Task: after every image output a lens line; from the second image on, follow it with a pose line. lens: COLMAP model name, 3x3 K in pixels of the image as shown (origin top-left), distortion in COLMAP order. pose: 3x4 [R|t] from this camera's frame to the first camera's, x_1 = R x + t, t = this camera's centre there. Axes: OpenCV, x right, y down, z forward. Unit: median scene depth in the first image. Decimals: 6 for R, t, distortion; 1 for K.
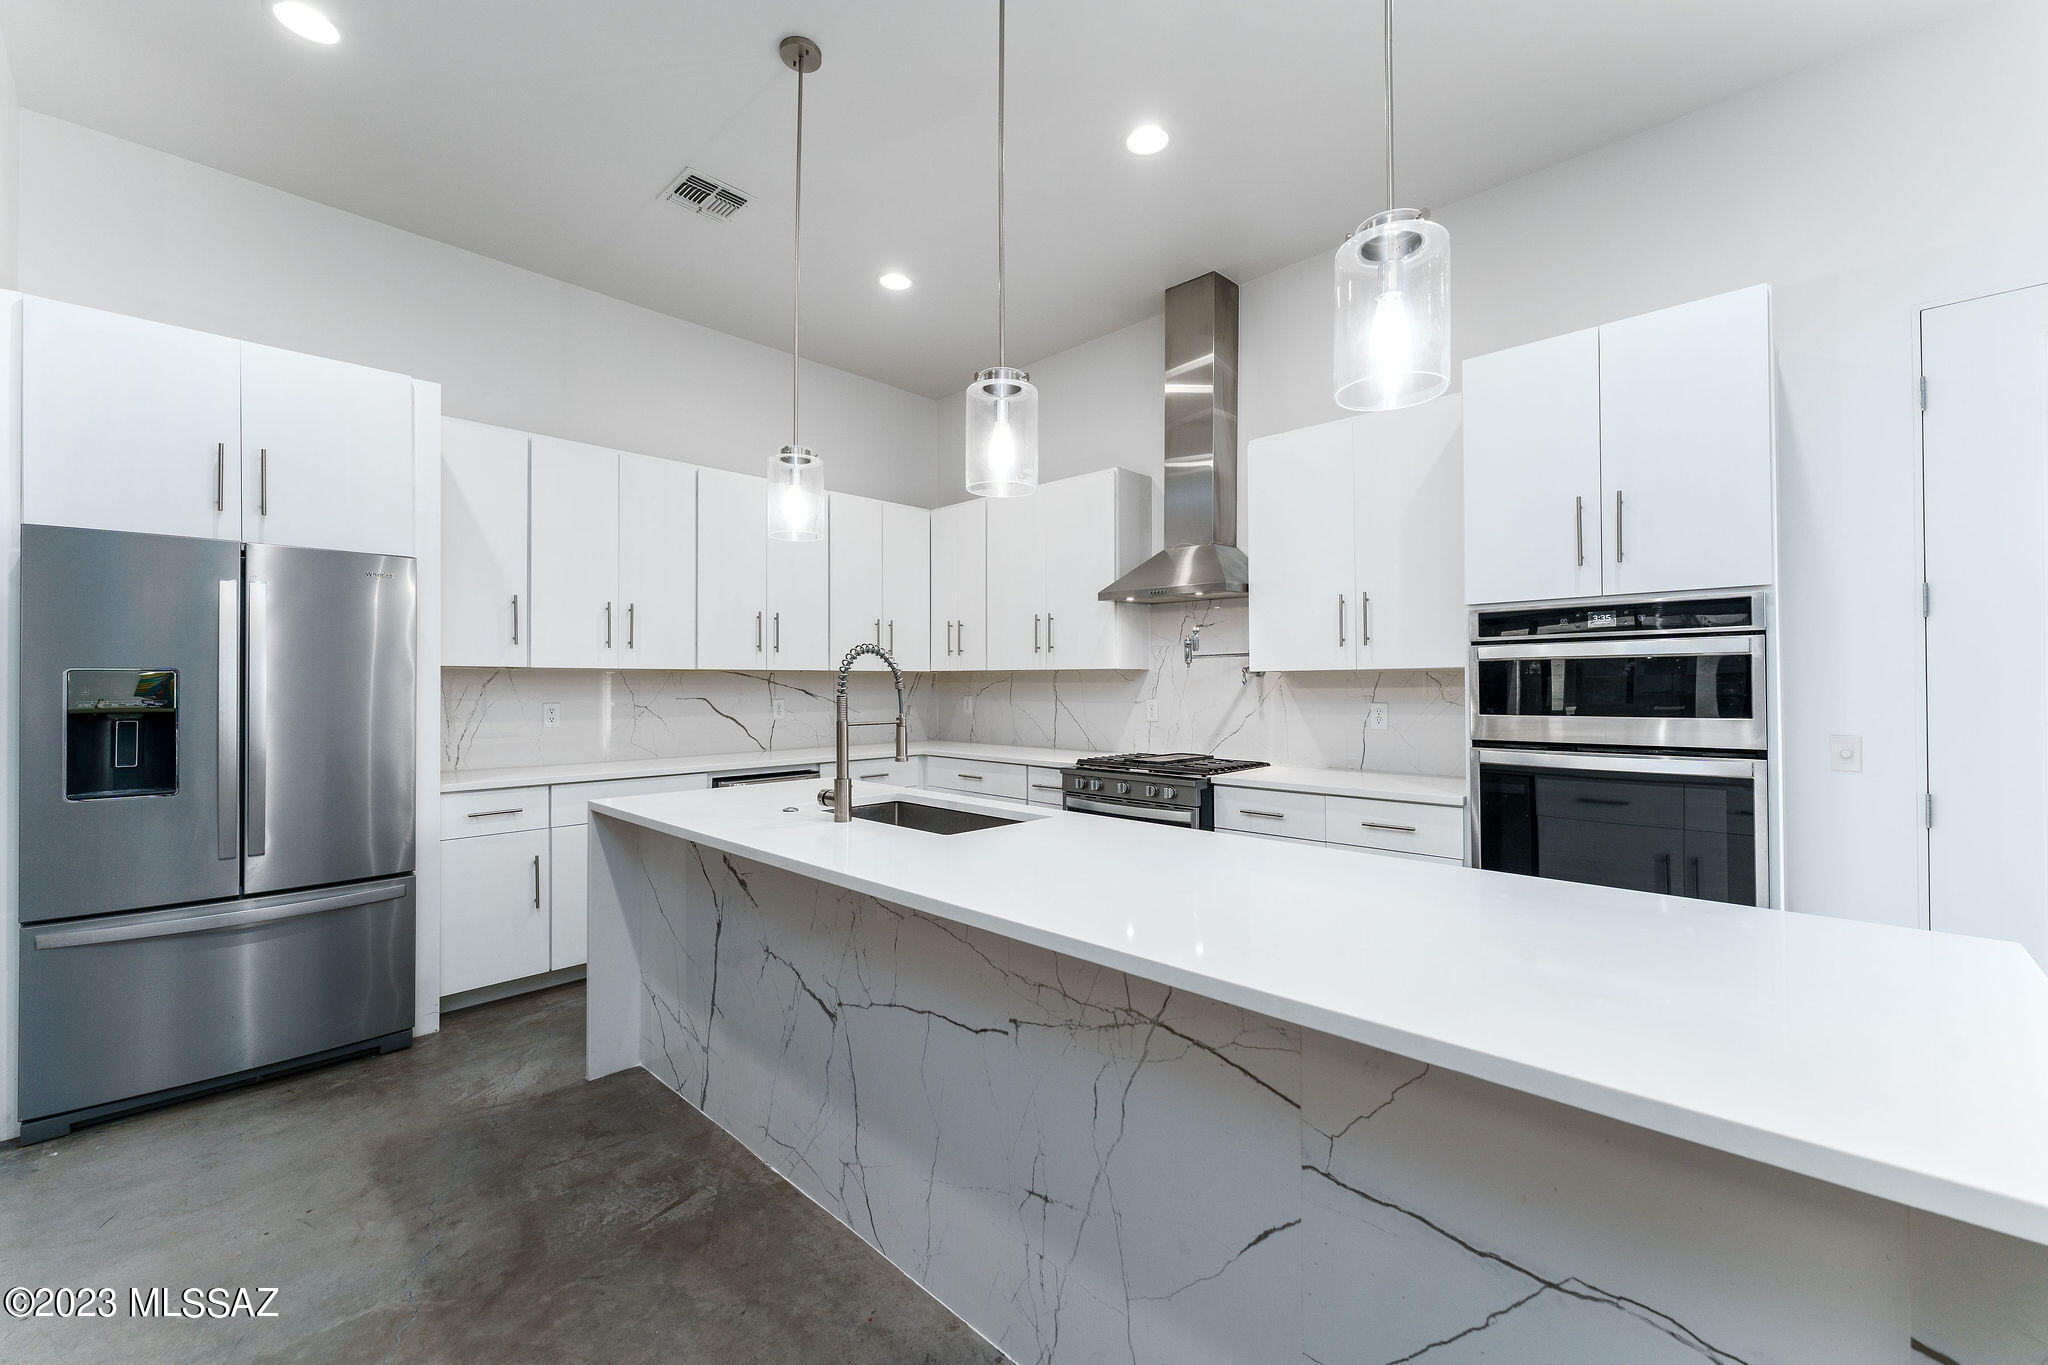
lens RADIAL K [[812.1, 0, 1036.1], [0, 812.1, 666.2], [0, 0, 1]] dist [-0.001672, -0.000180]
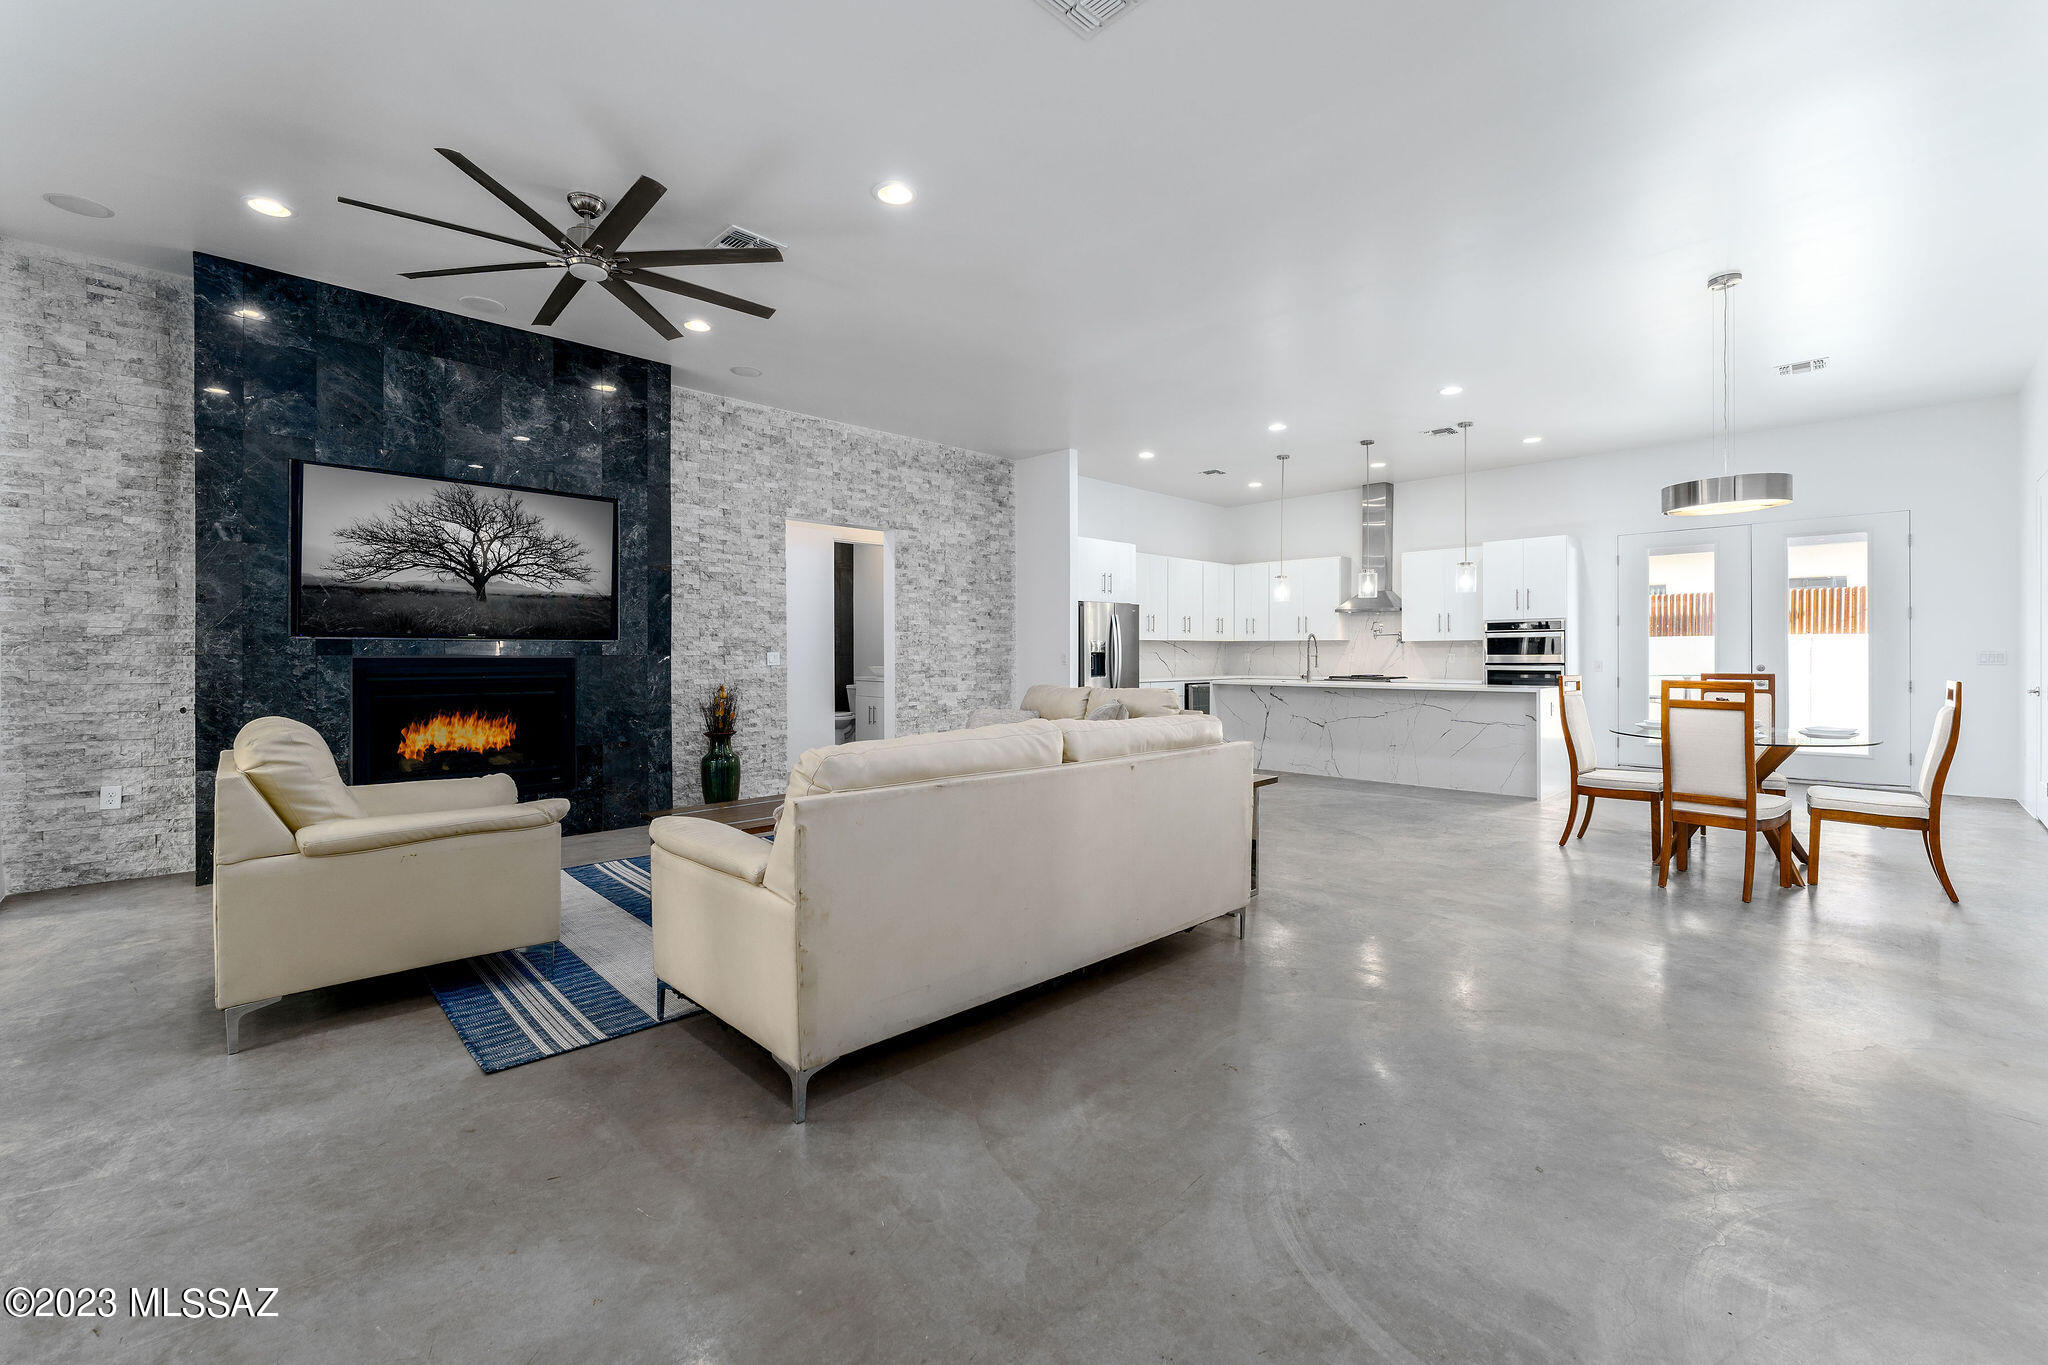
lens RADIAL K [[839.0, 0, 1033.9], [0, 839.0, 655.4], [0, 0, 1]] dist [-0.001135, -0.000027]
pose [[0.999722, 0.000451, -0.023560, -0.813402], [0.000142, 0.999684, 0.025155, -0.015621], [0.023564, -0.025152, 0.999406, -1.640044]]
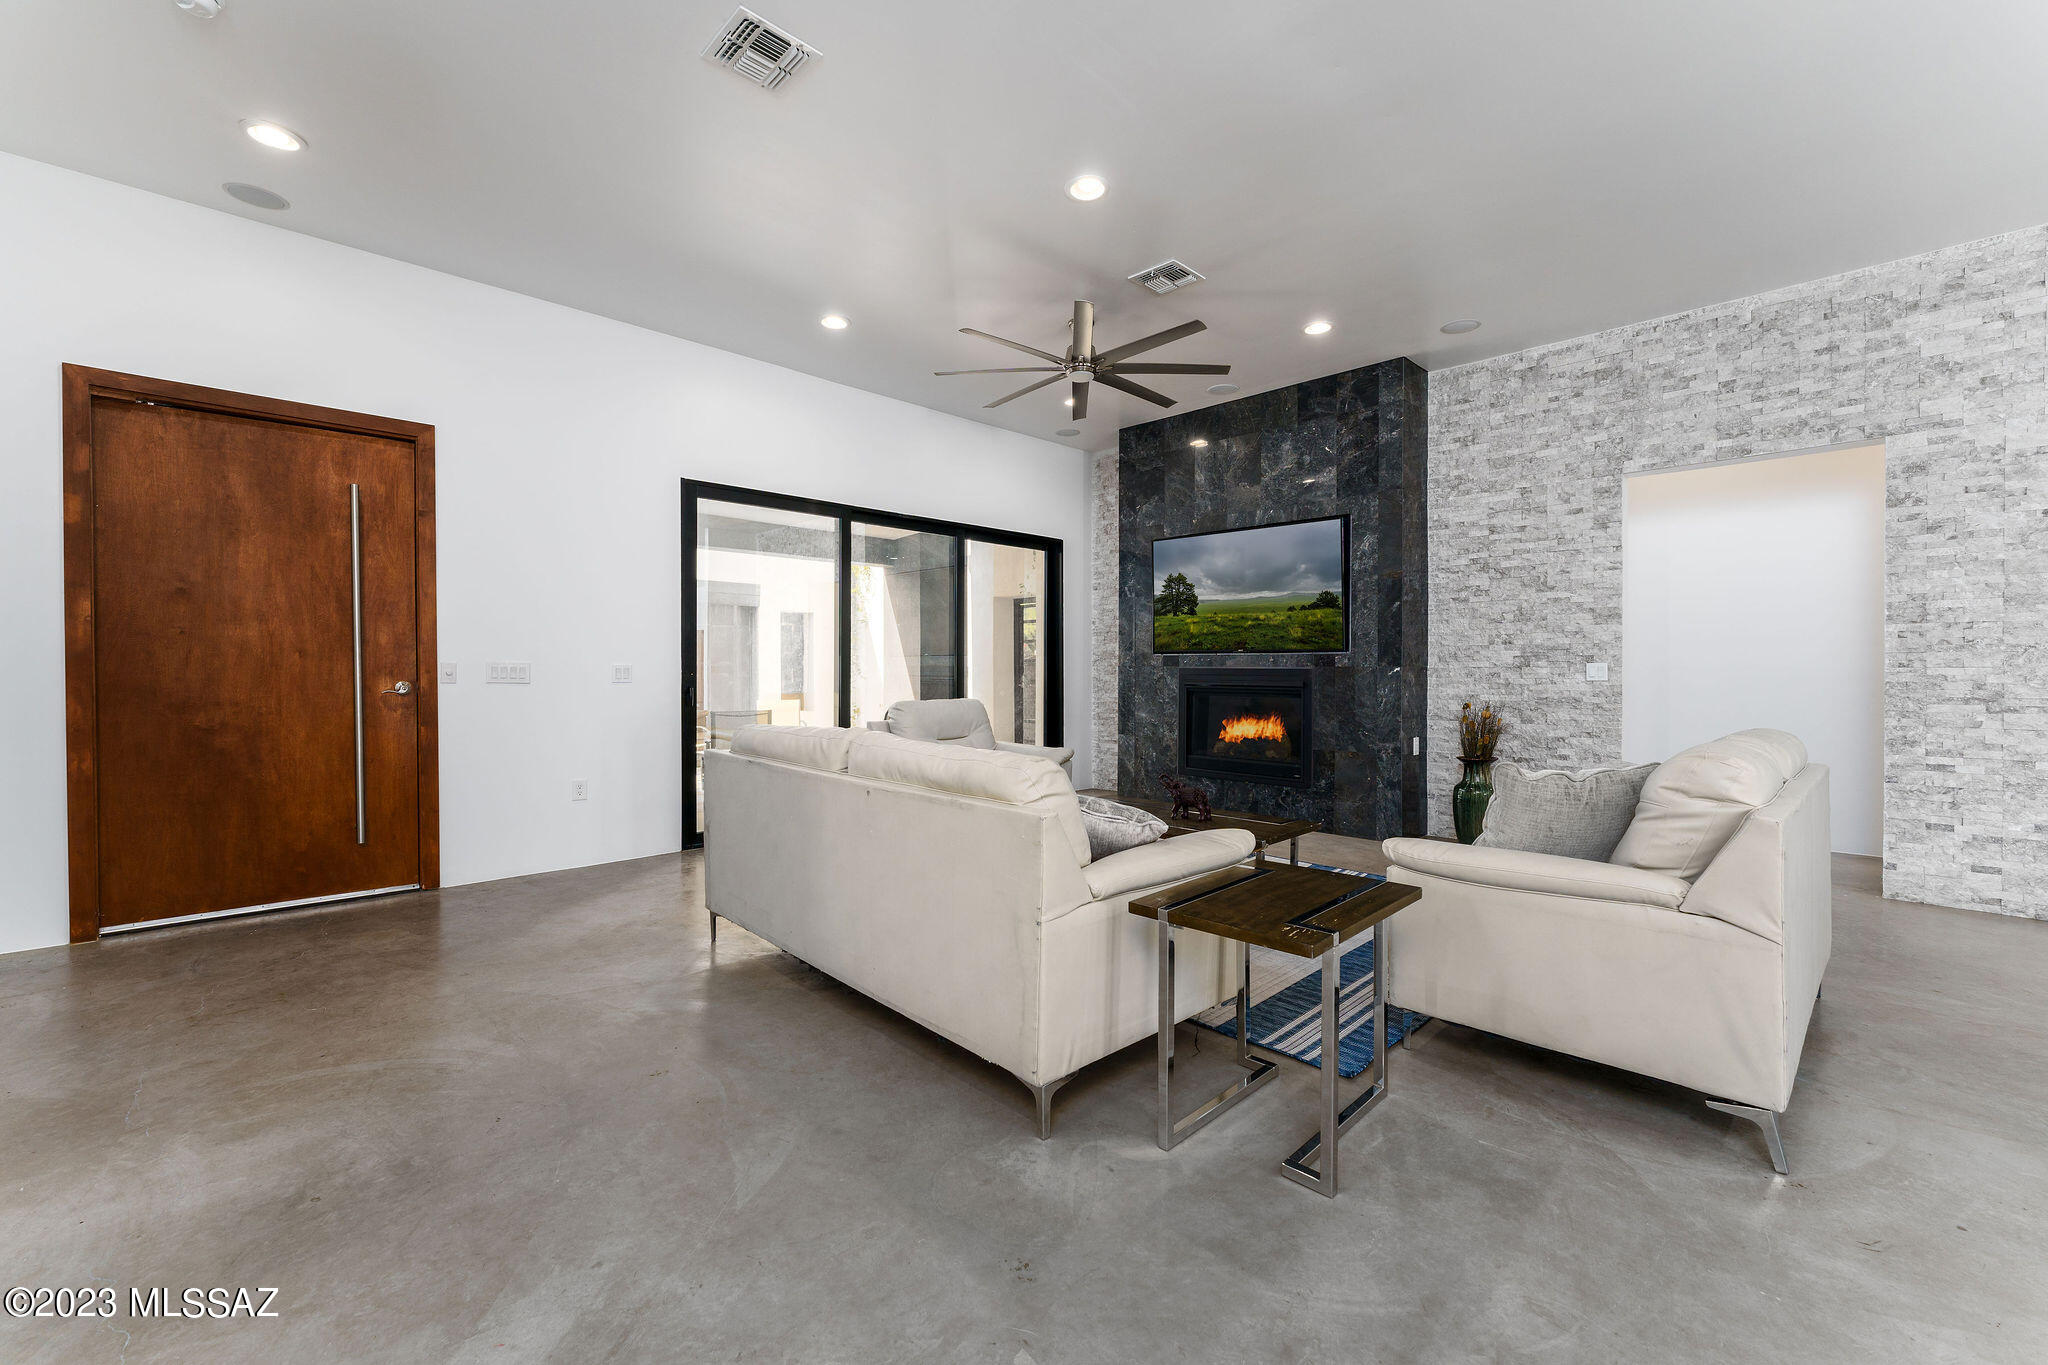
lens RADIAL K [[829.4, 0, 1026.6], [0, 829.4, 672.2], [0, 0, 1]] dist [-0.002726, 0.000409]
pose [[-0.024527, 0.007428, -0.999672, -0.068834], [0.023204, 0.999707, 0.006859, 0.007657], [0.999430, -0.023028, -0.024692, -0.720563]]
